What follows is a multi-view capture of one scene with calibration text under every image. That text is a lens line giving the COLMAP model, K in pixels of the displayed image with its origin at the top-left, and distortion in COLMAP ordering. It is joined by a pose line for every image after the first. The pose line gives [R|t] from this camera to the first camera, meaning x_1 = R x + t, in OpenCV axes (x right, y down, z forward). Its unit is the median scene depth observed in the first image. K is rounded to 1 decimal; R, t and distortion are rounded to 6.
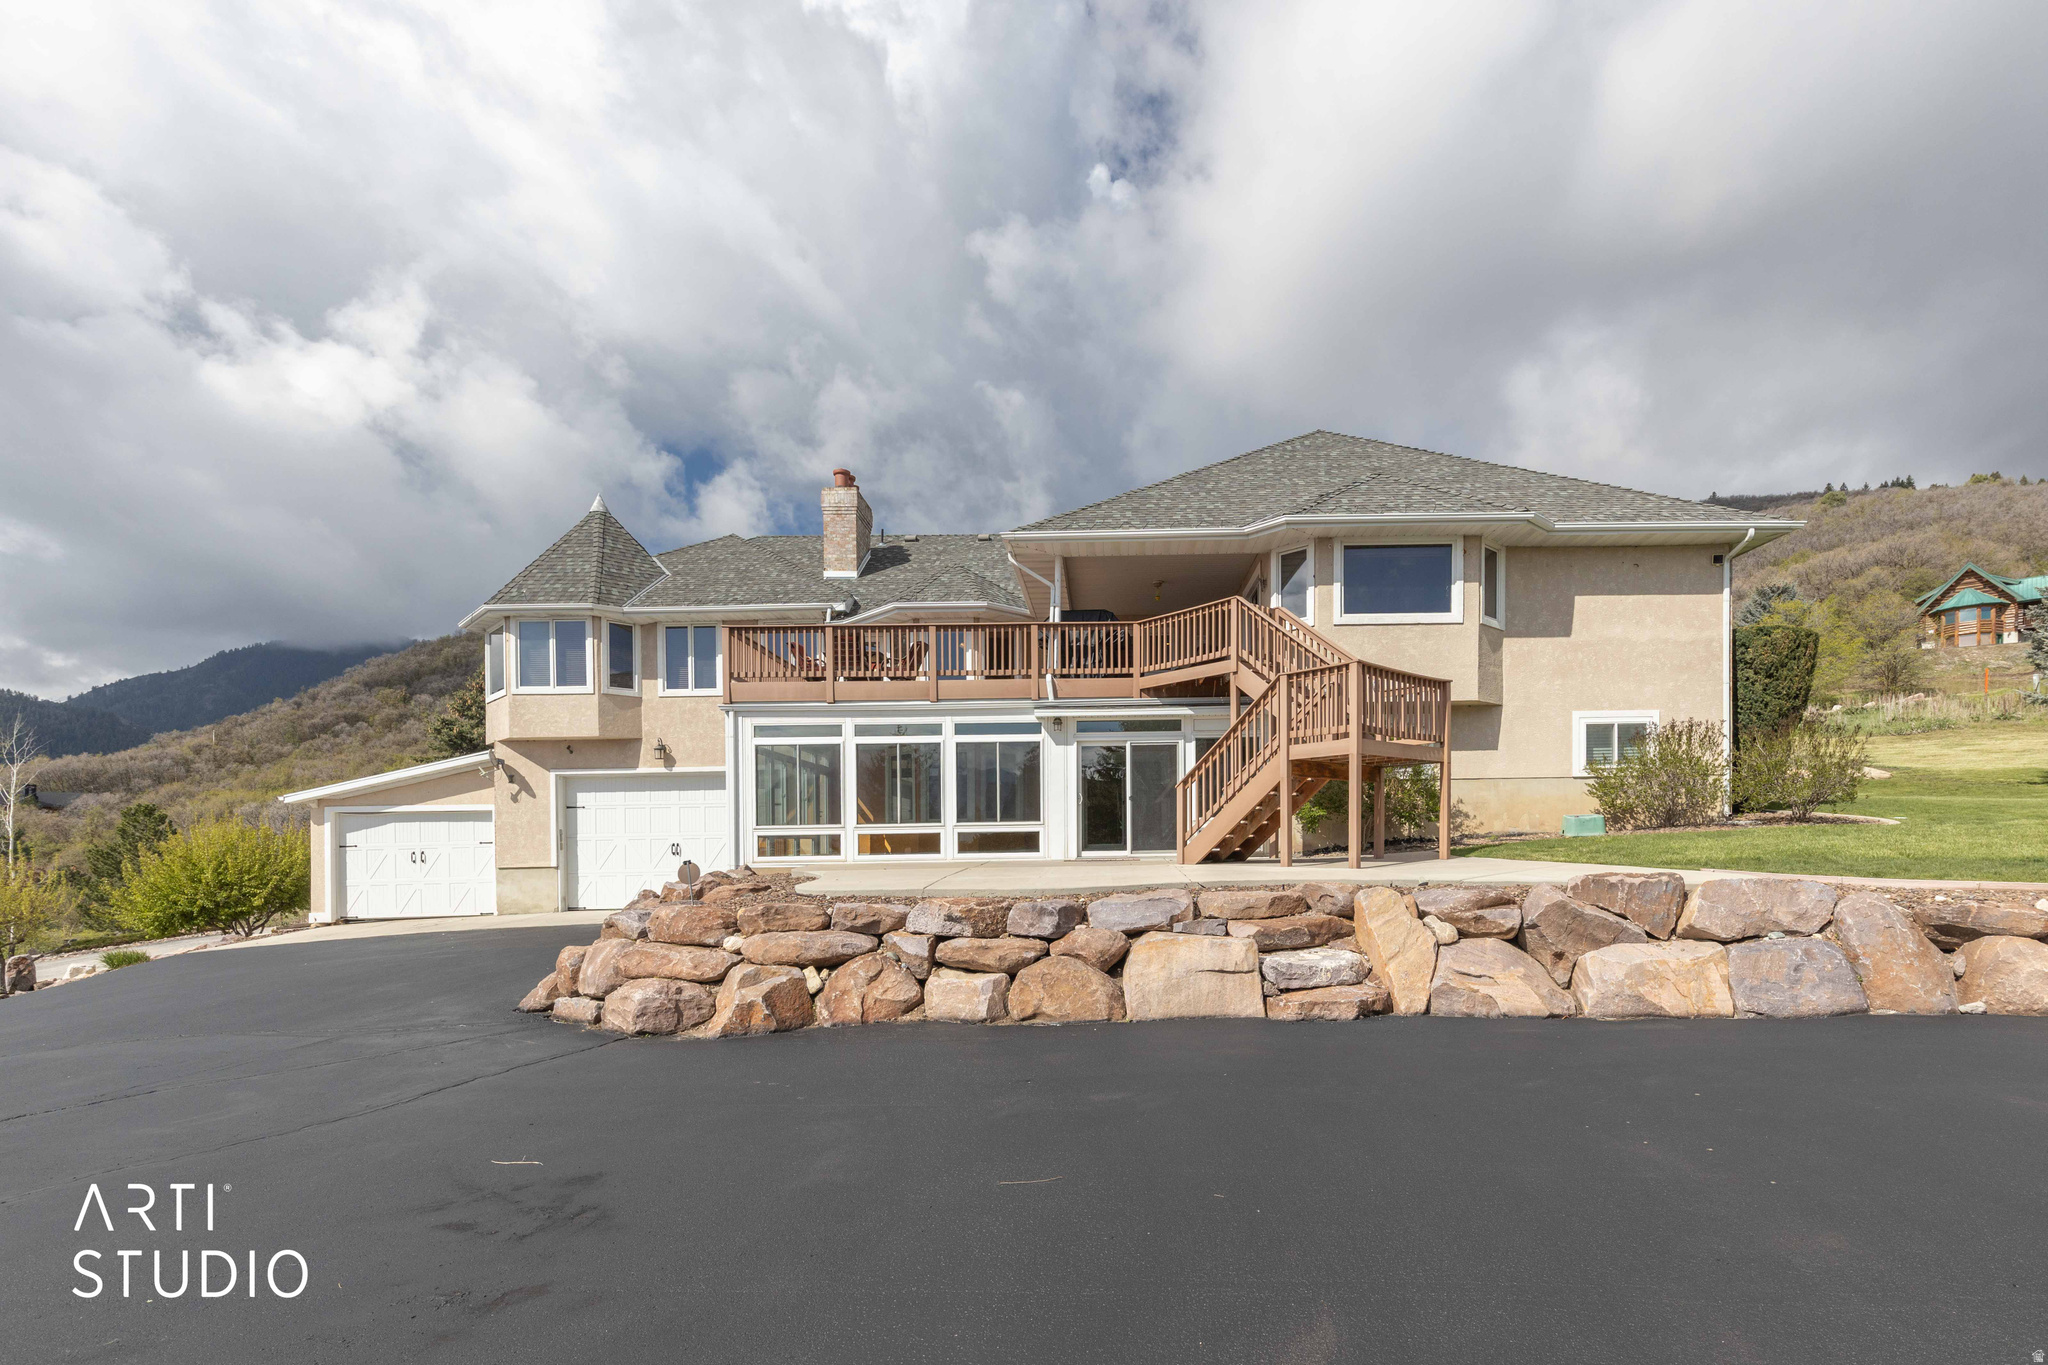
lens RADIAL K [[940.8, 0, 1126.8], [0, 940.8, 848.8], [0, 0, 1]] dist [0.007417, -0.001728]
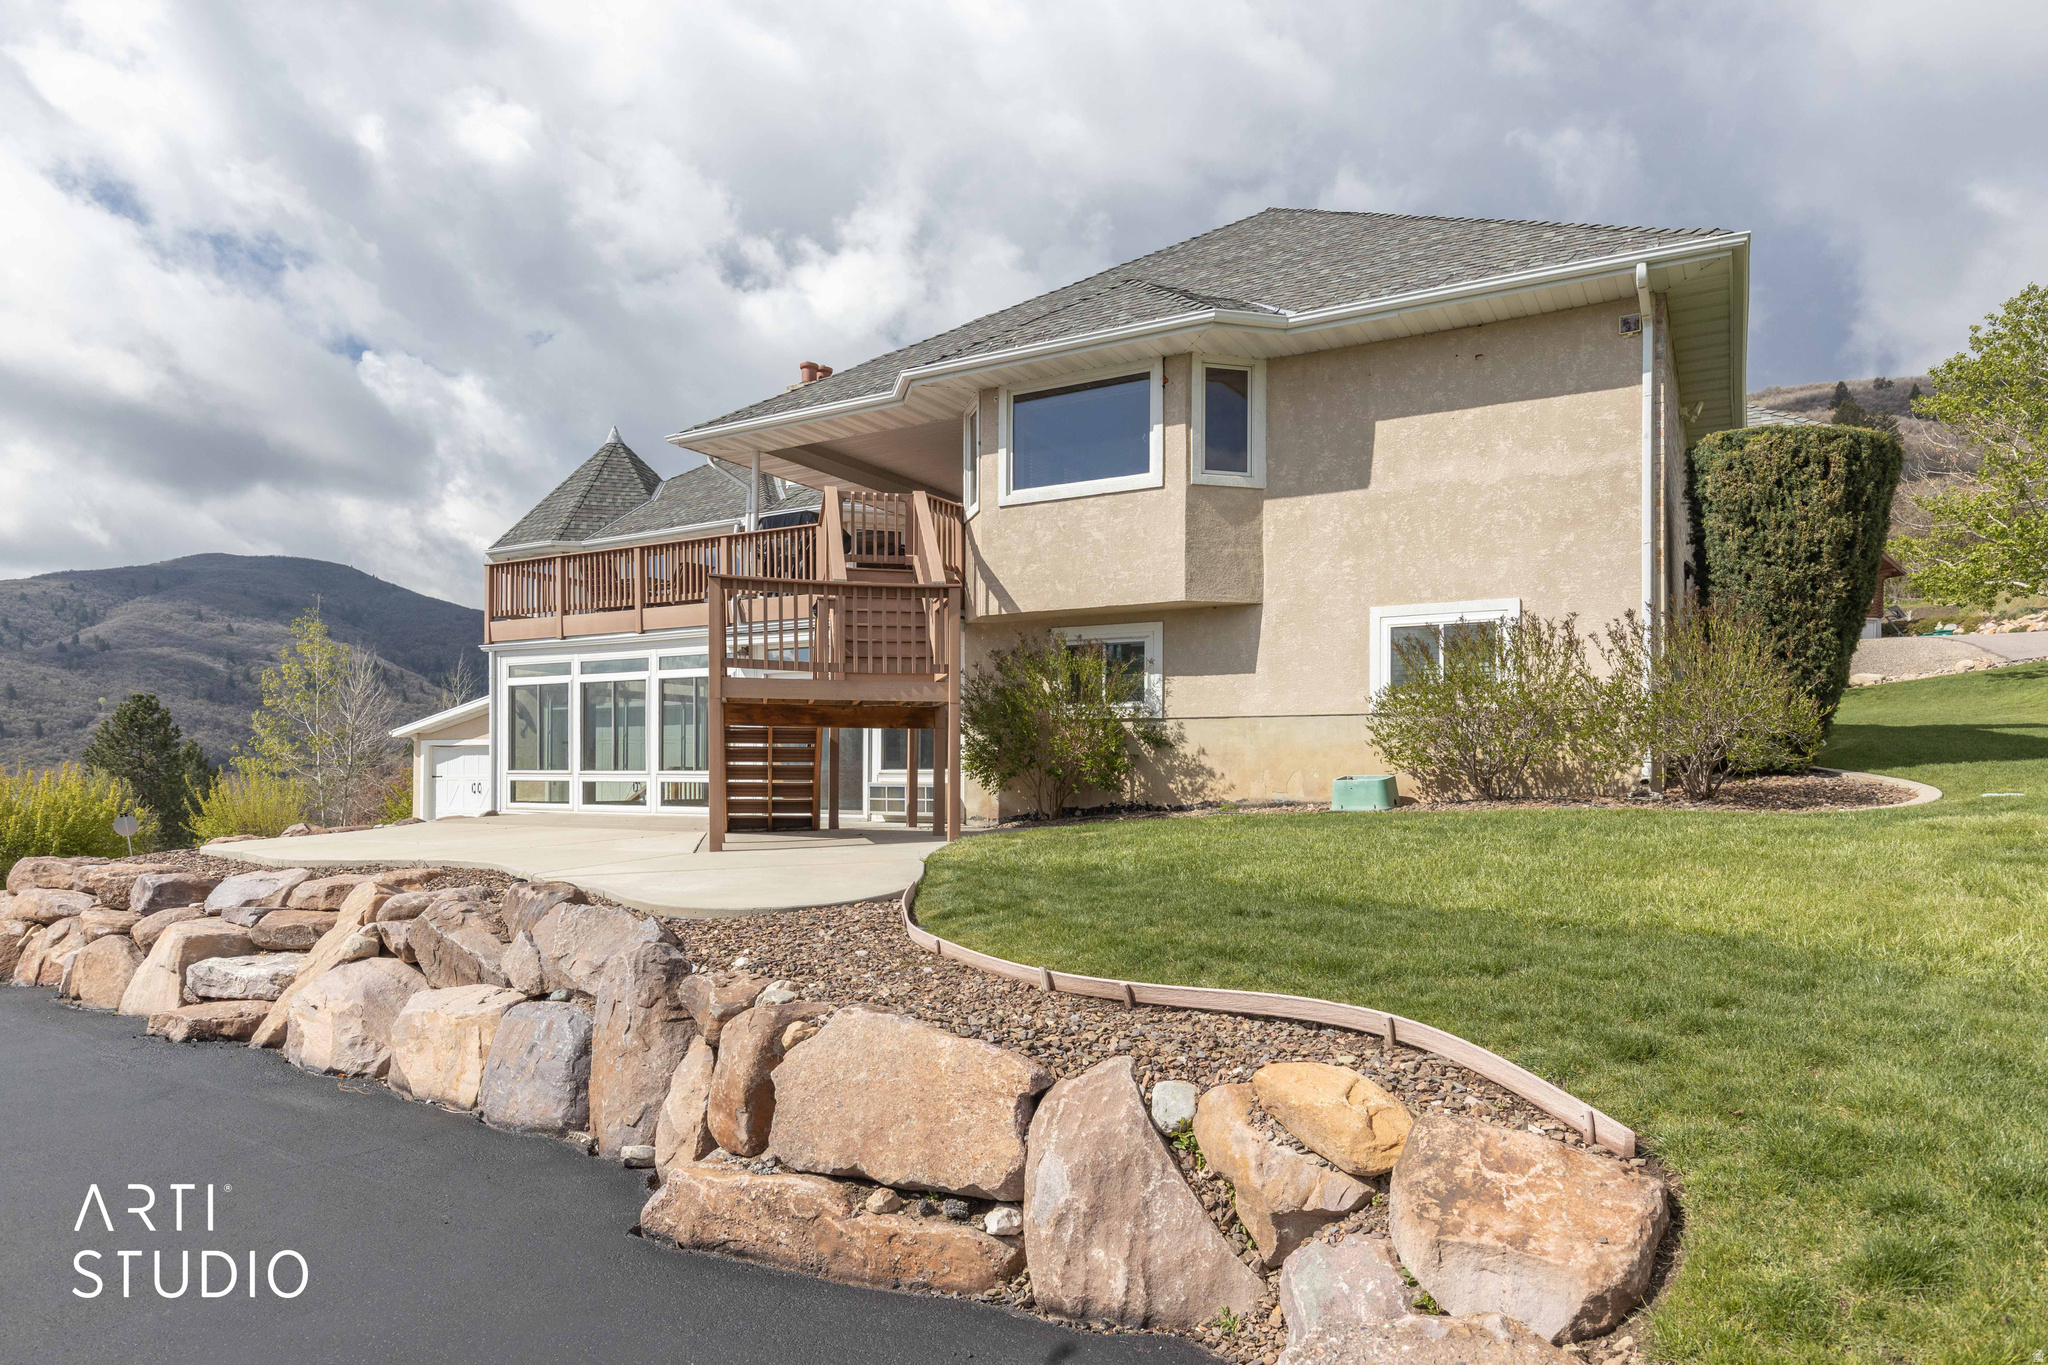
lens RADIAL K [[1234.2, 0, 1058.1], [0, 1234.2, 749.2], [0, 0, 1]] dist [0.001972, 0.001667]
pose [[0.859837, 0.009277, -0.510485, 0.520426], [-0.017837, 0.999770, -0.011876, -0.029497], [0.510257, 0.019317, 0.859805, 0.149079]]
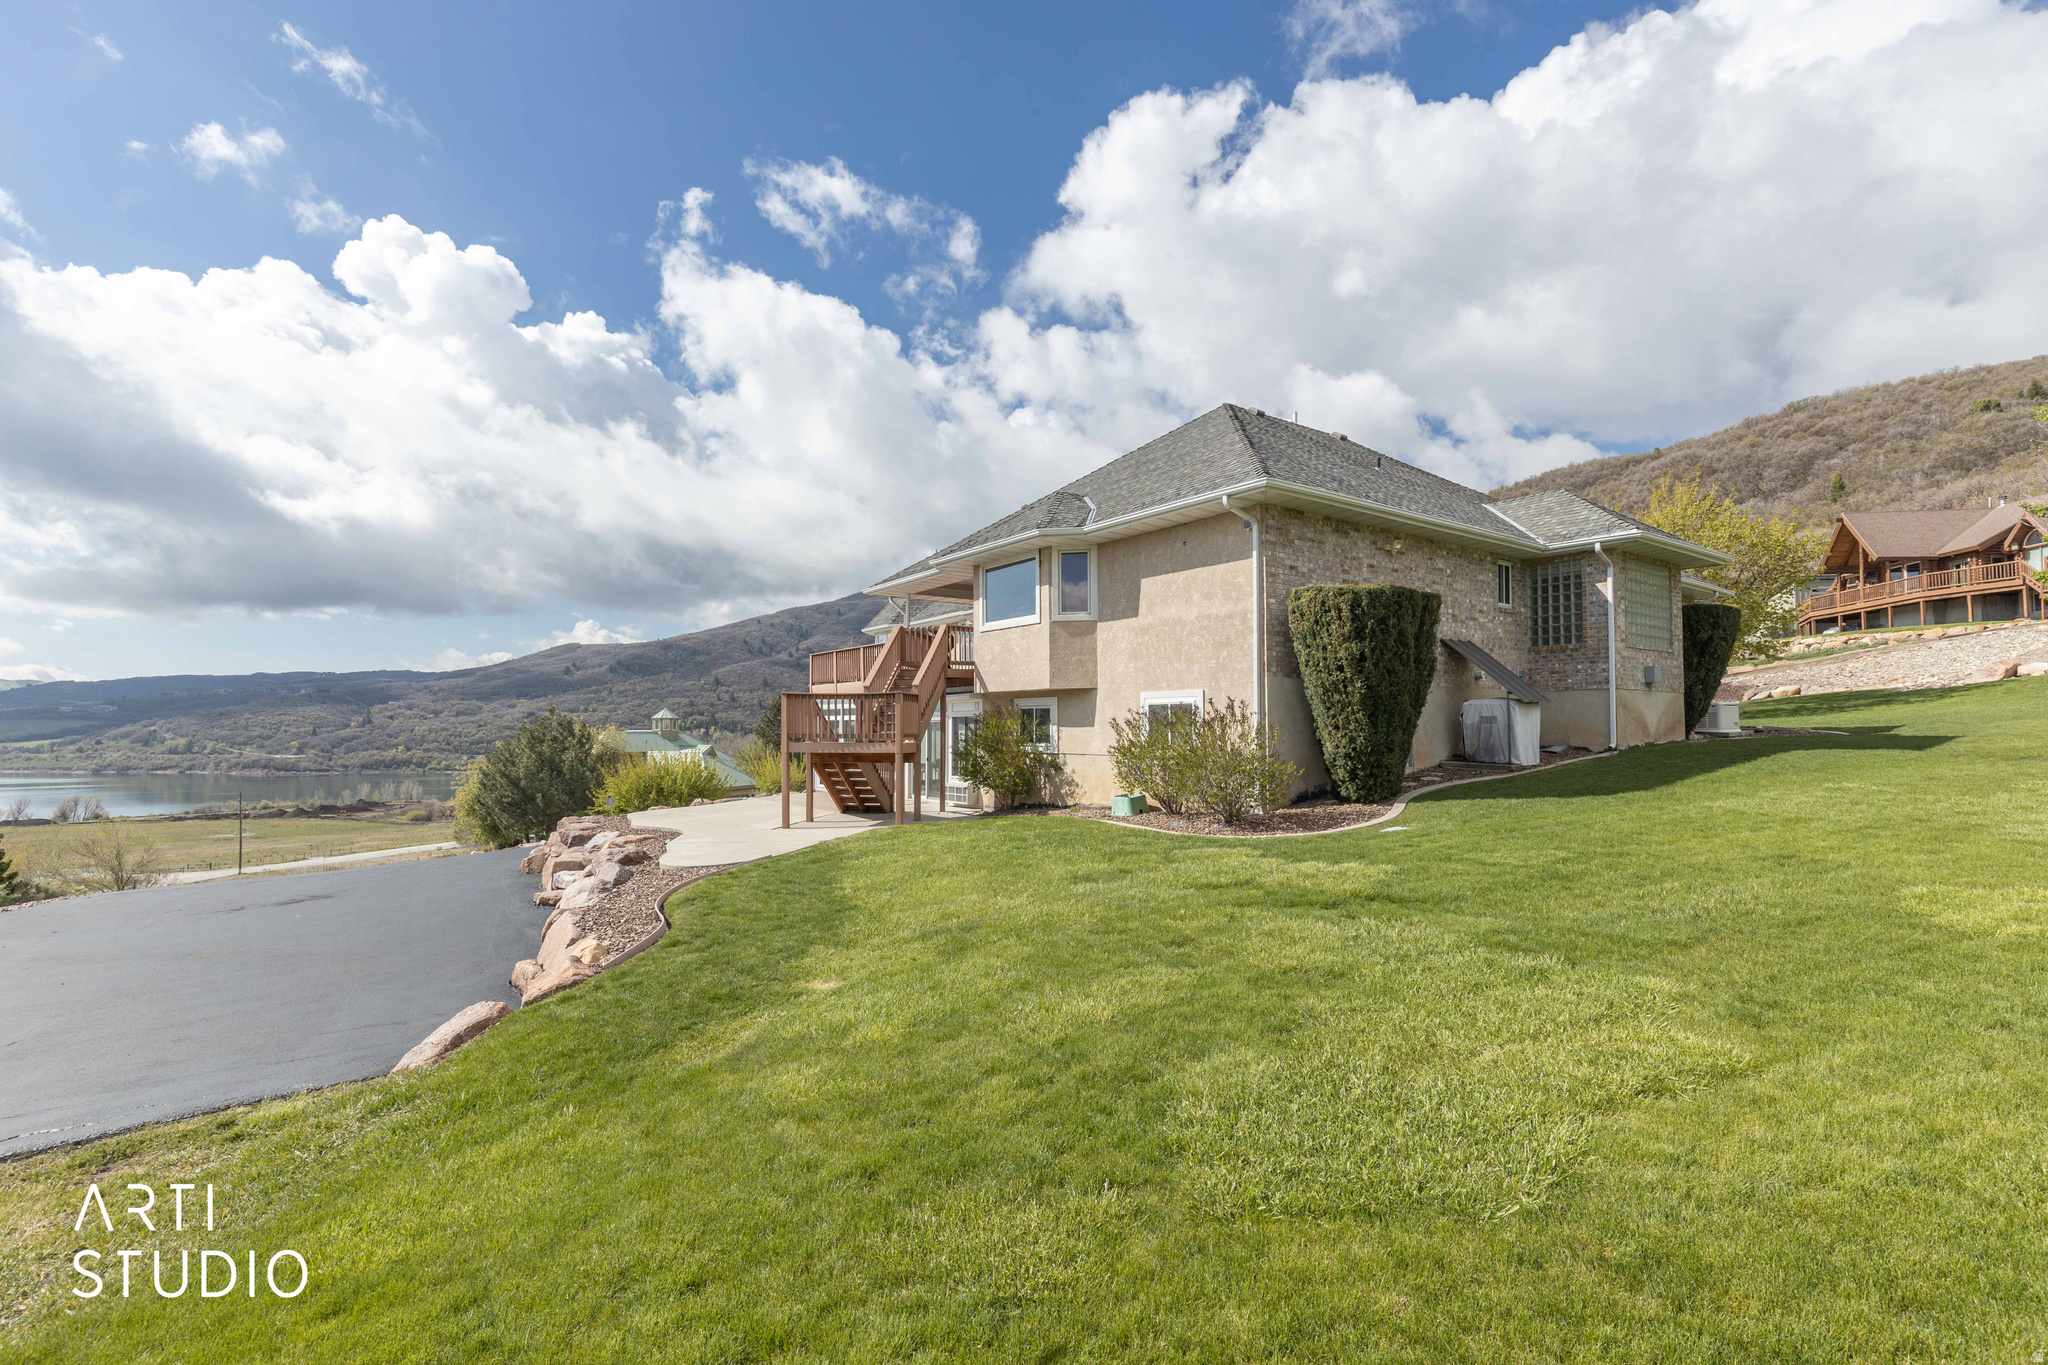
lens RADIAL K [[940.8, 0, 1034.0], [0, 940.8, 681.1], [0, 0, 1]] dist [0.007417, -0.001728]
pose [[0.571569, -0.026322, -0.820132, 0.914475], [-0.007450, 0.999278, -0.037264, -0.087460], [0.820520, 0.027409, 0.570960, 0.232873]]
